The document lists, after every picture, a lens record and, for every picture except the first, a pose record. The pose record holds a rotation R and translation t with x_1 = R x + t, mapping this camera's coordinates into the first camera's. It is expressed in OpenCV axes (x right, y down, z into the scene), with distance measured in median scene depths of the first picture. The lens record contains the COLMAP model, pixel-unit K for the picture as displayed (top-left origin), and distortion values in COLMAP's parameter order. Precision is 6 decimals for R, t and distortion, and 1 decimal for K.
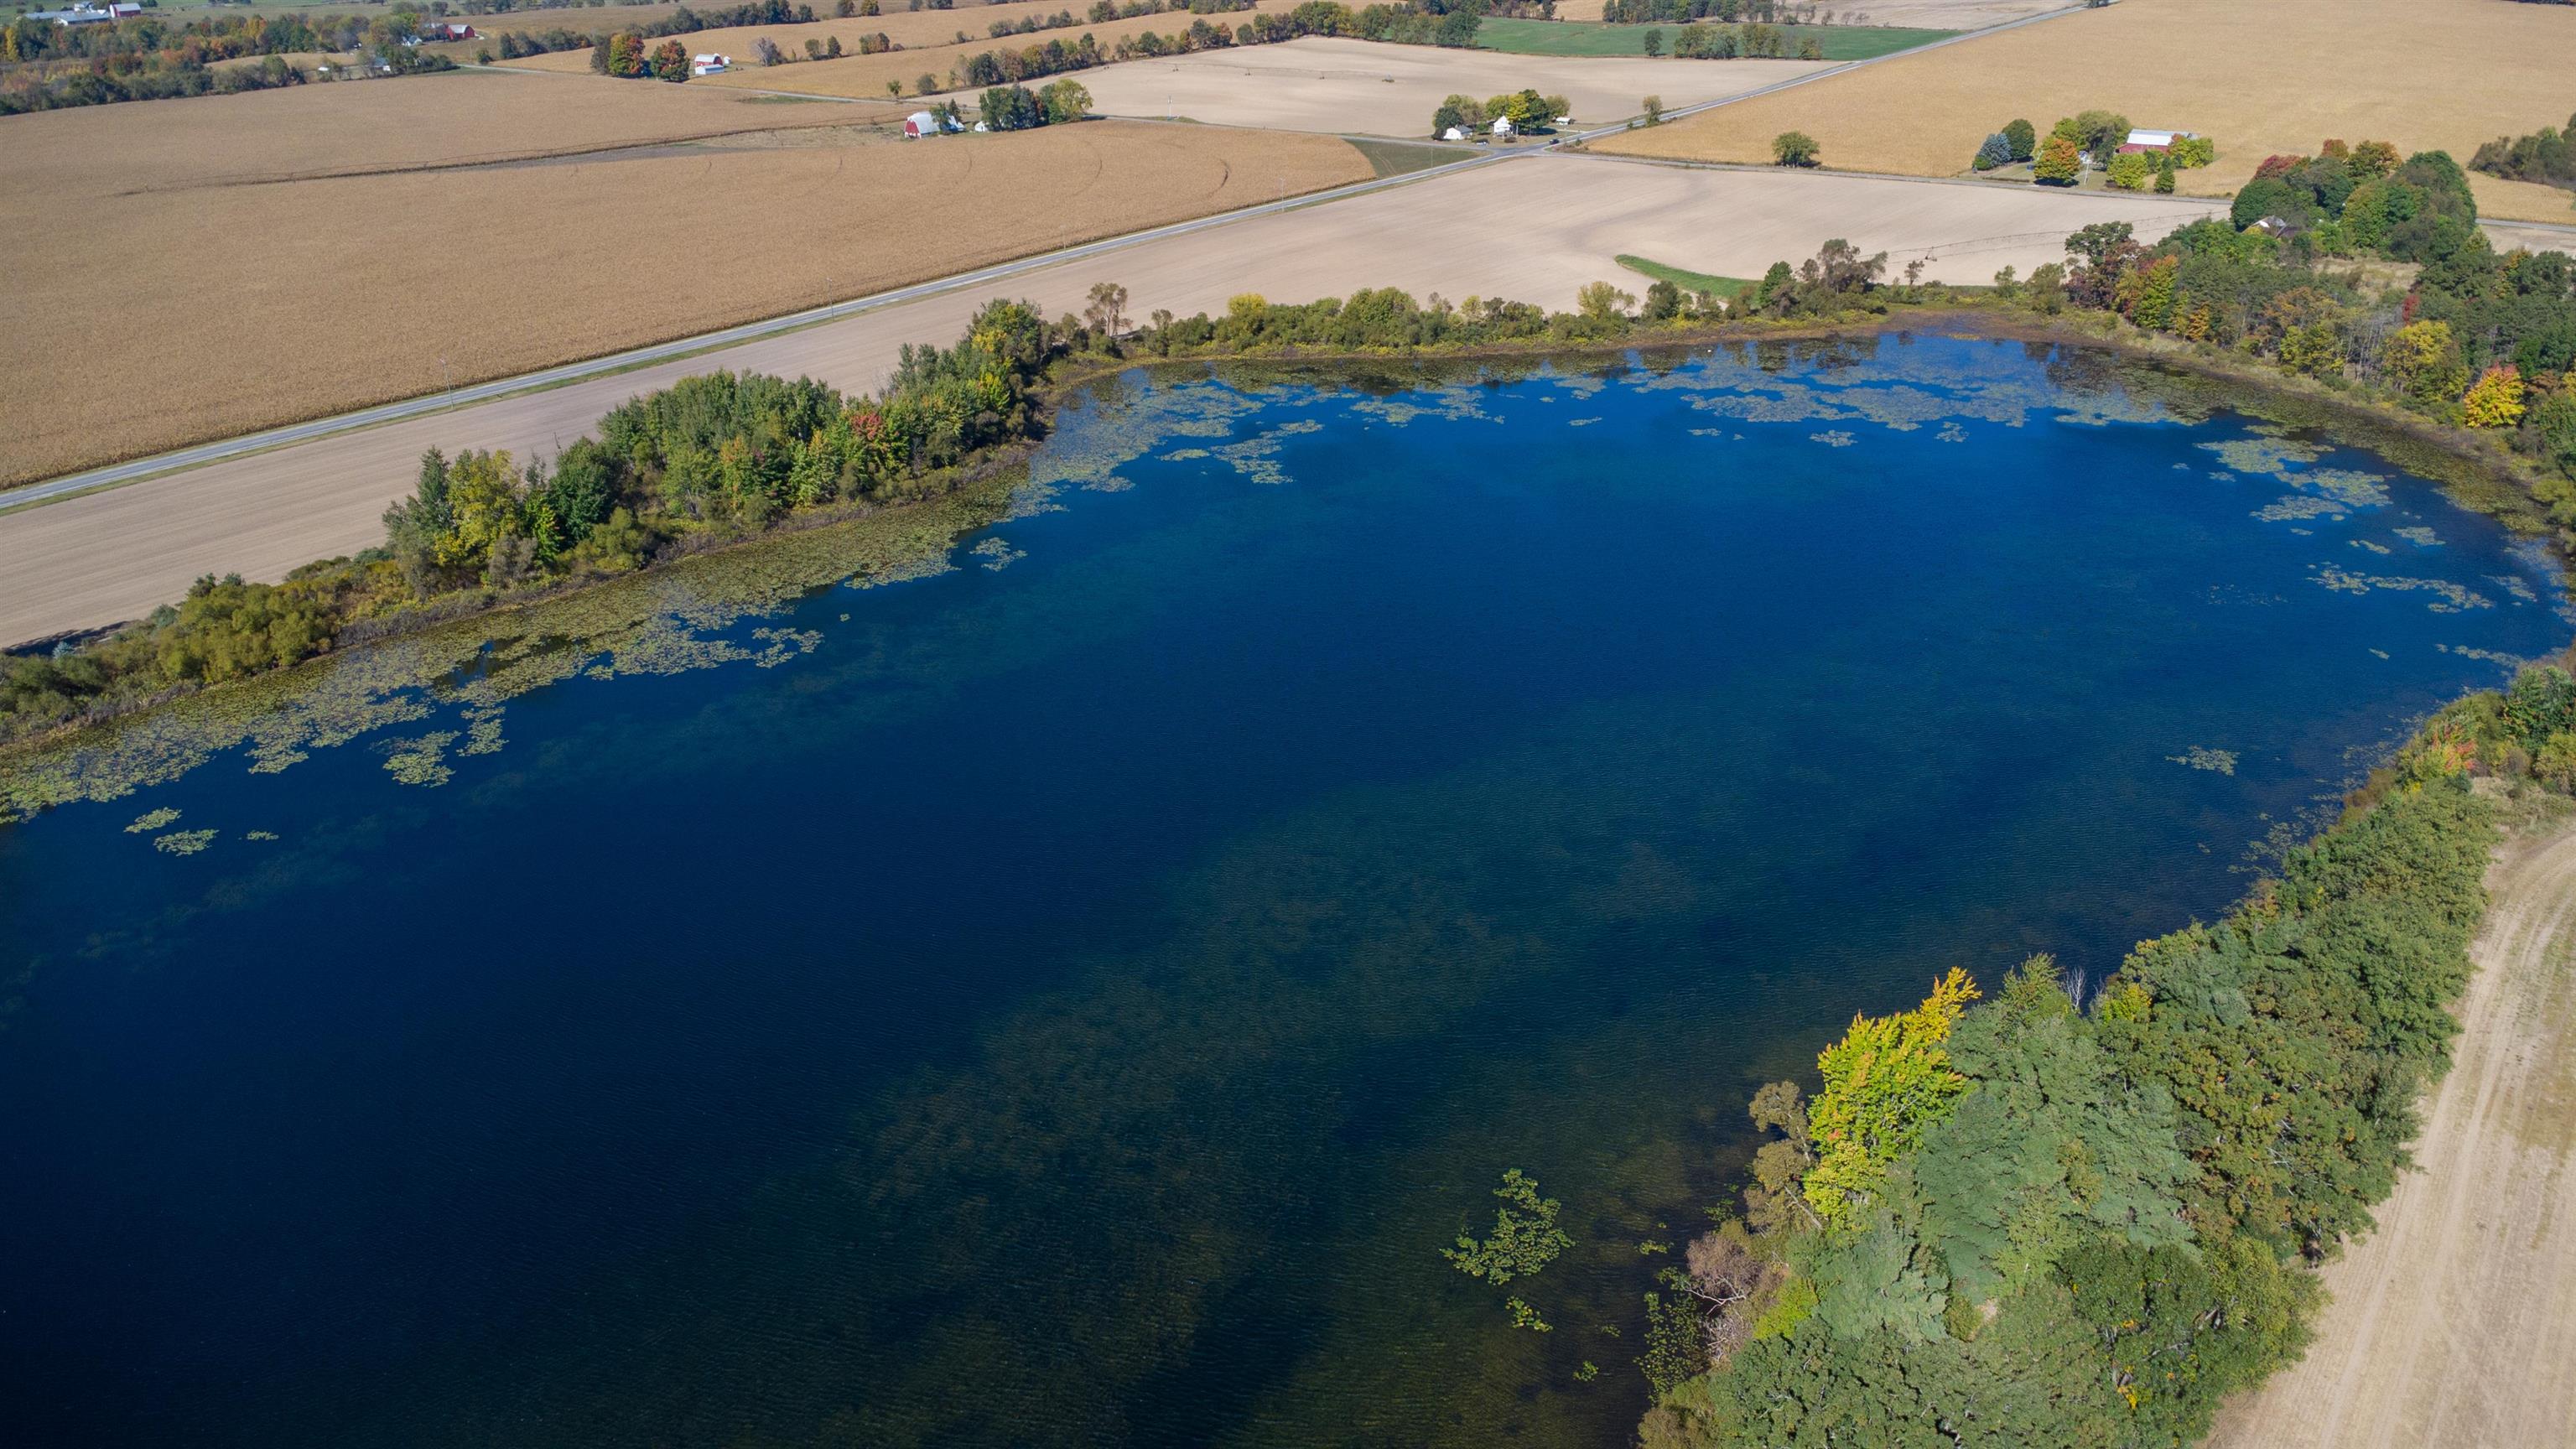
lens RADIAL K [[1860.7, 0, 1287.3], [0, 1860.7, 720.0], [0, 0, 1]] dist [0.038386, -0.049886]
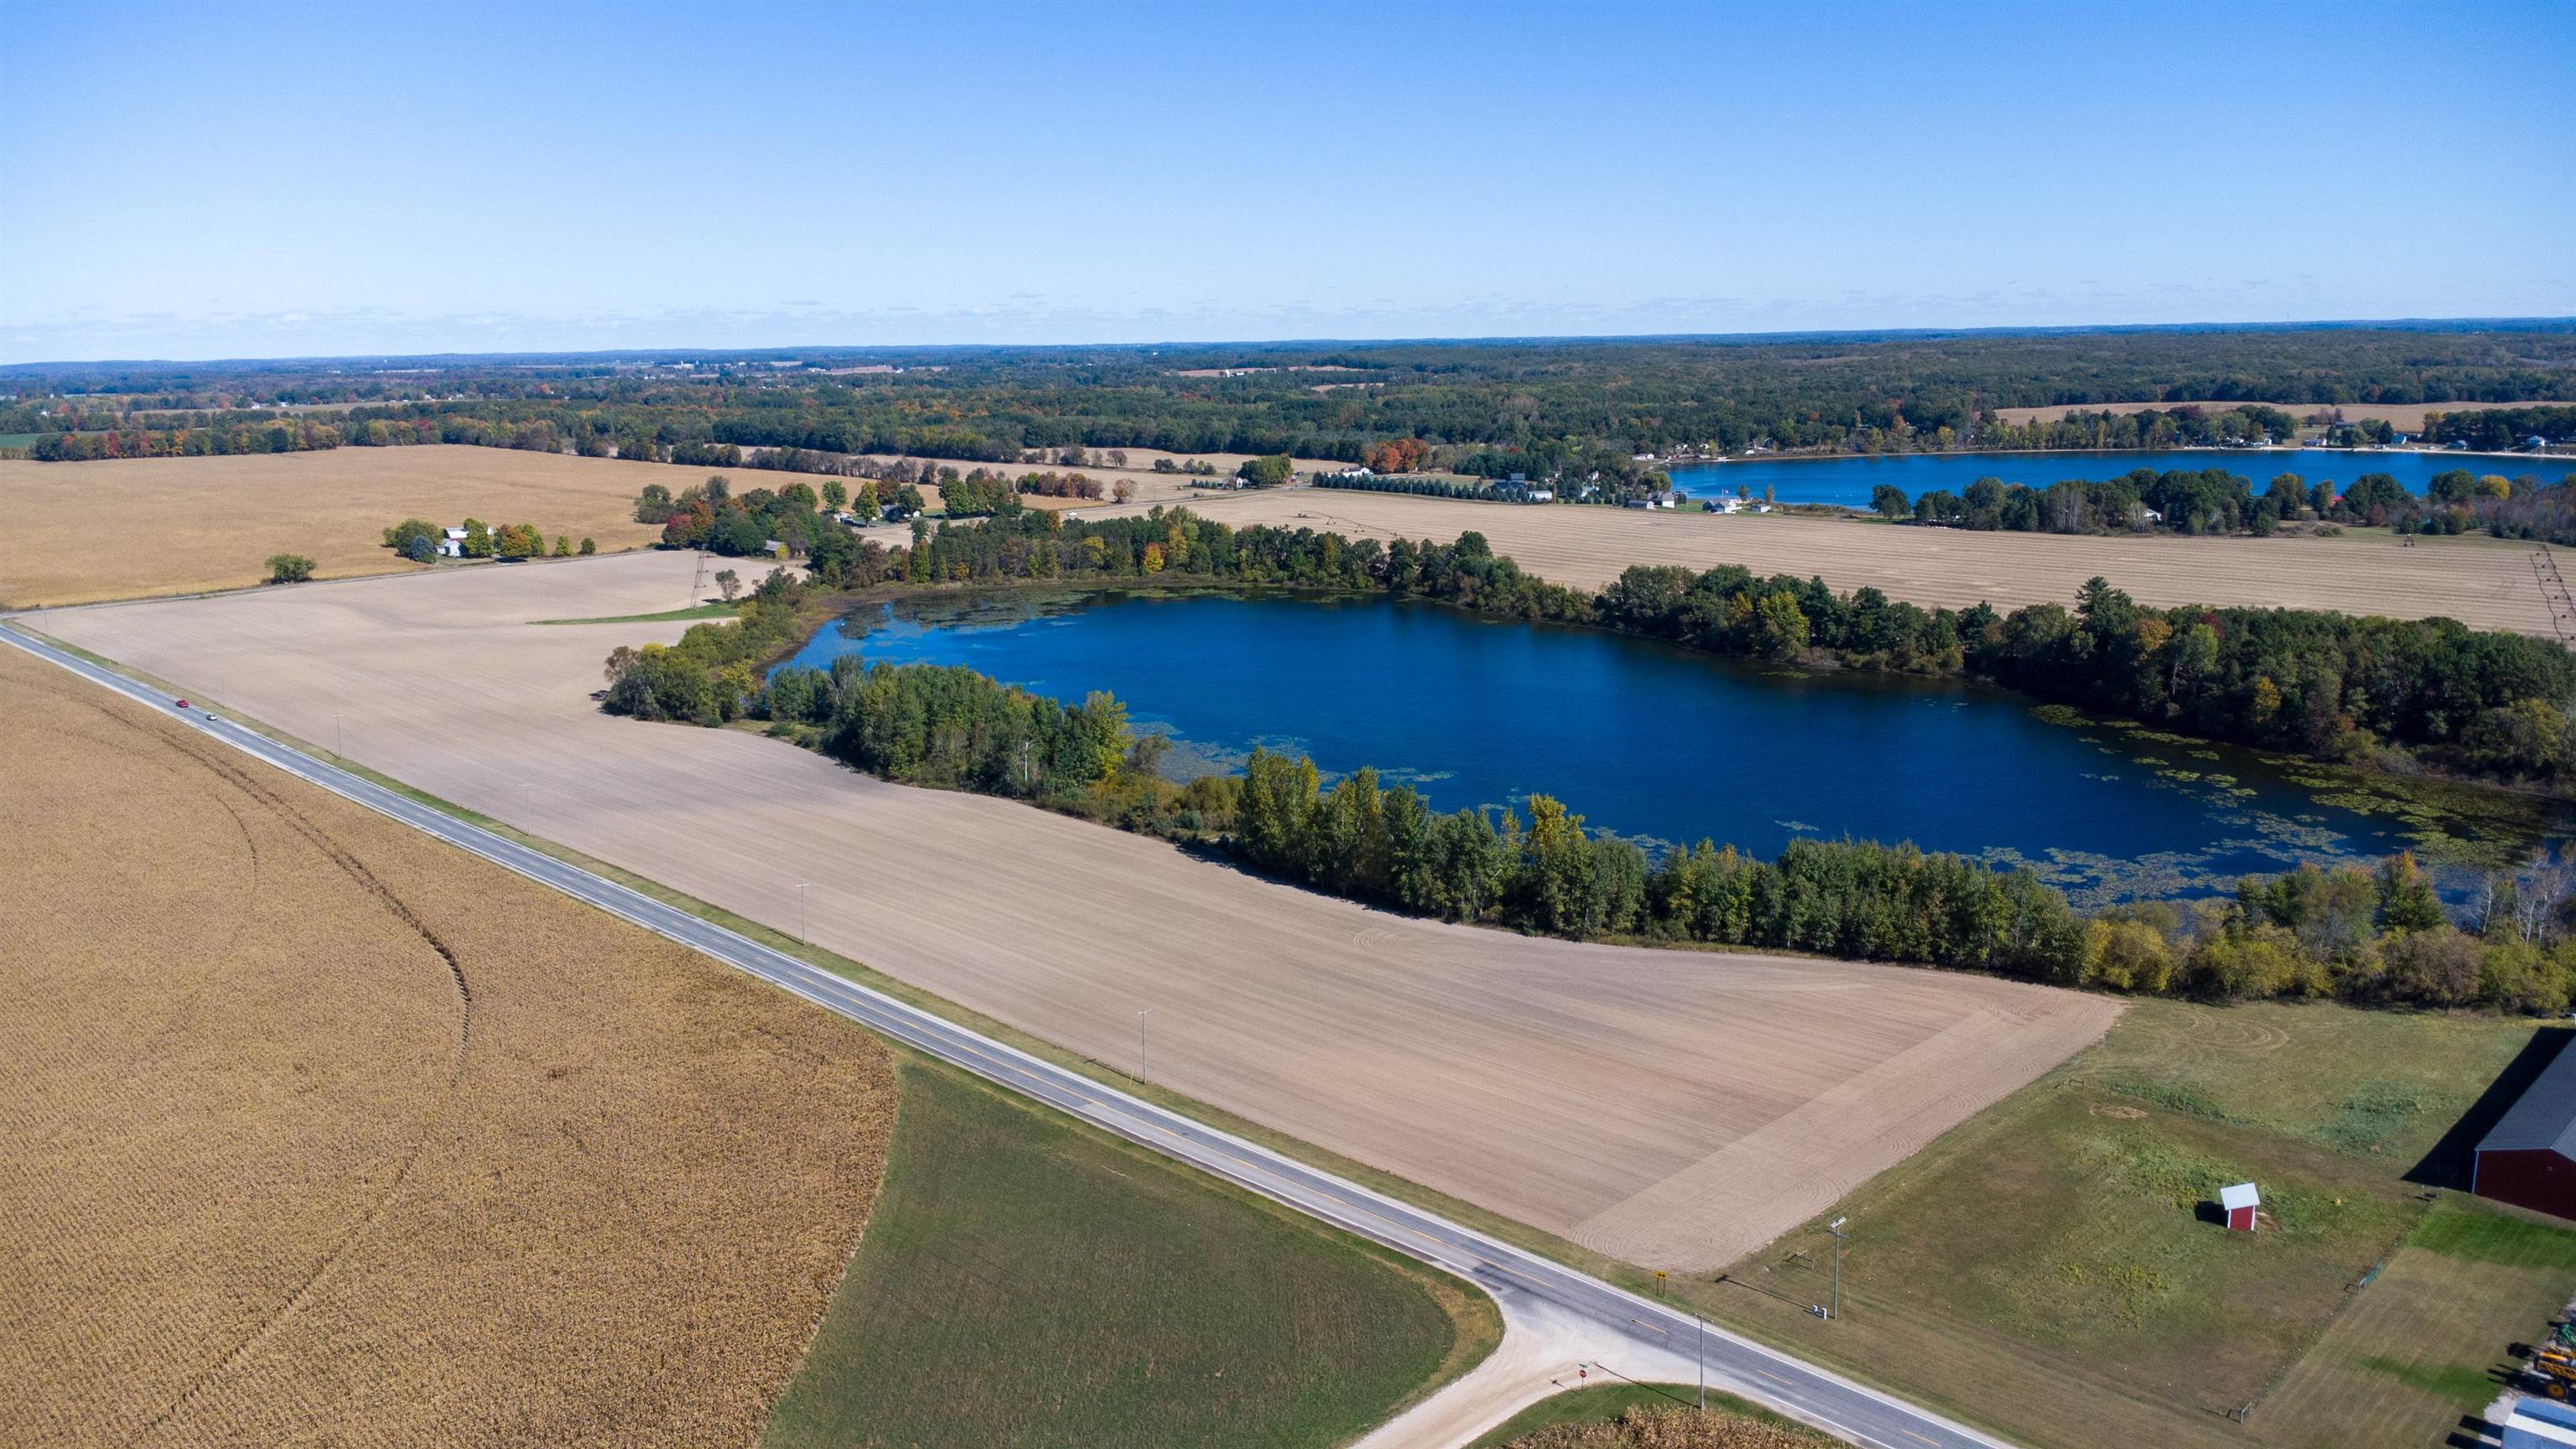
lens RADIAL K [[1860.7, 0, 1285.2], [0, 1860.7, 716.0], [0, 0, 1]] dist [0.038386, -0.049886]
pose [[0.134148, -0.185724, 0.973402, -1.195329], [0.422336, 0.899320, 0.113386, -0.154760], [-0.896458, 0.395892, 0.199080, 0.420362]]
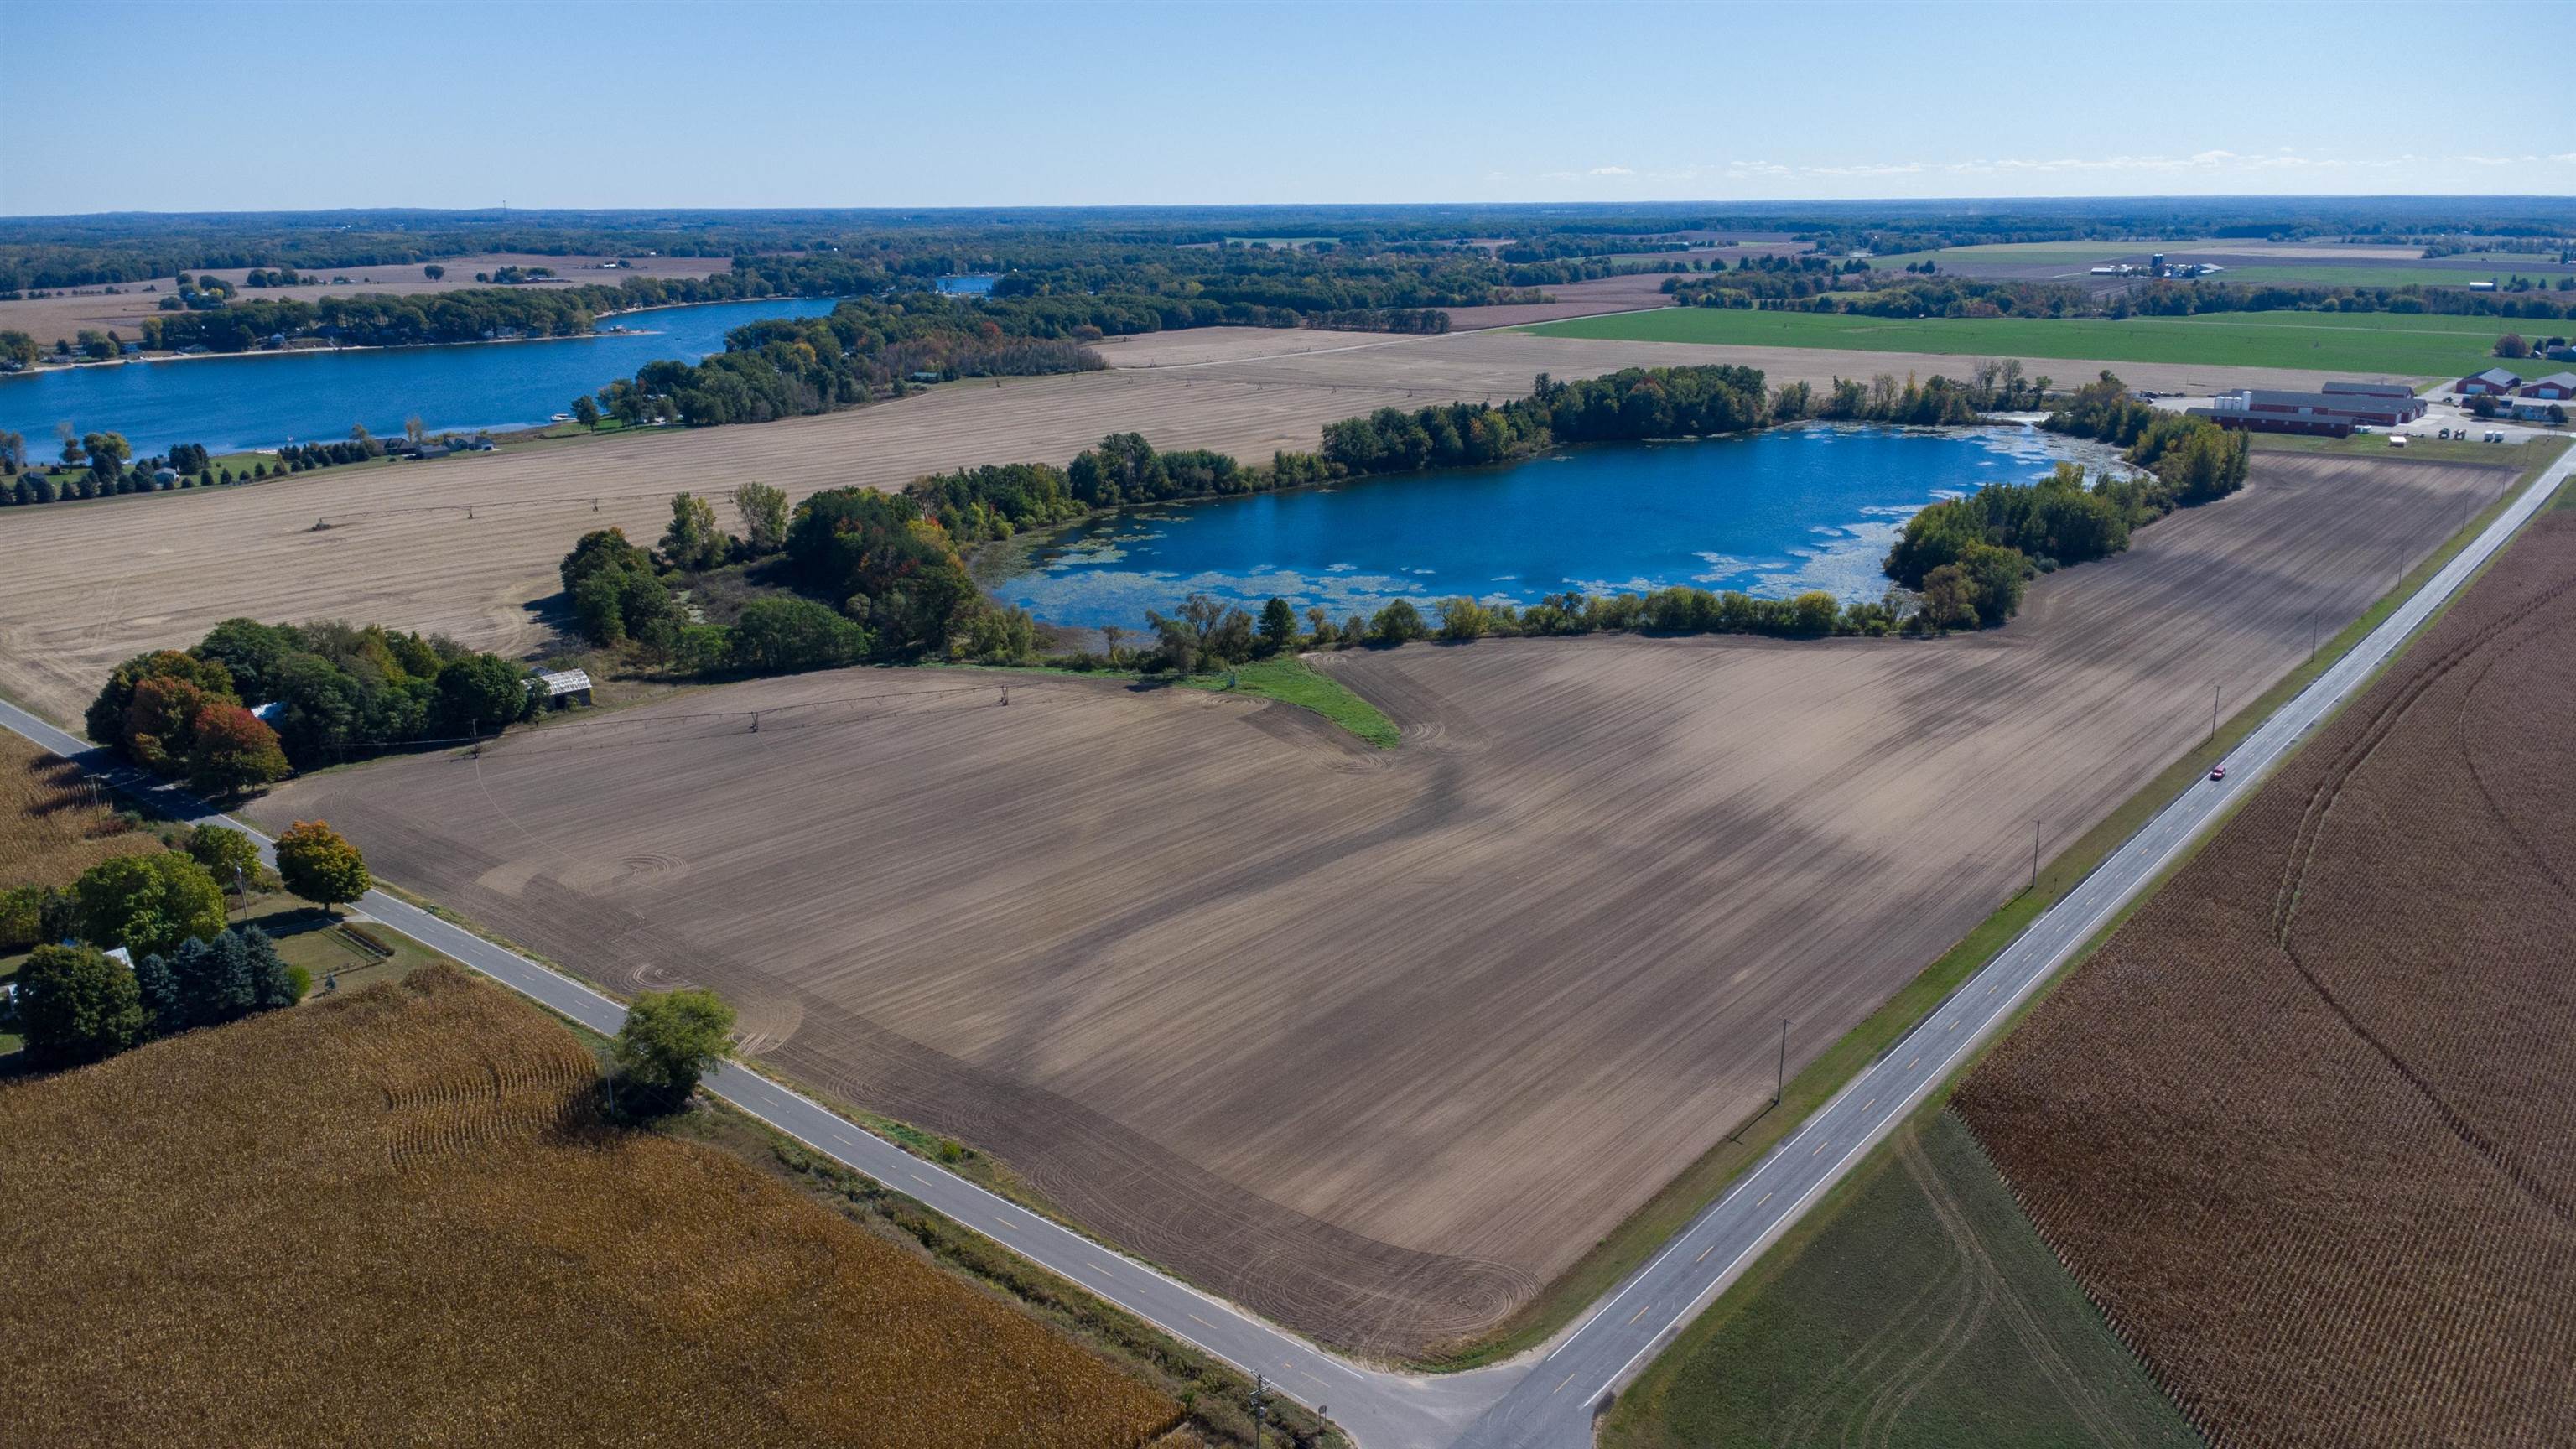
lens RADIAL K [[1860.7, 0, 1284.6], [0, 1860.7, 701.9], [0, 0, 1]] dist [0.038386, -0.049886]
pose [[-0.999073, 0.013059, 0.041021, 0.236079], [0.036188, 0.770880, 0.635951, -0.868200], [-0.023317, 0.636846, -0.770638, 1.889698]]
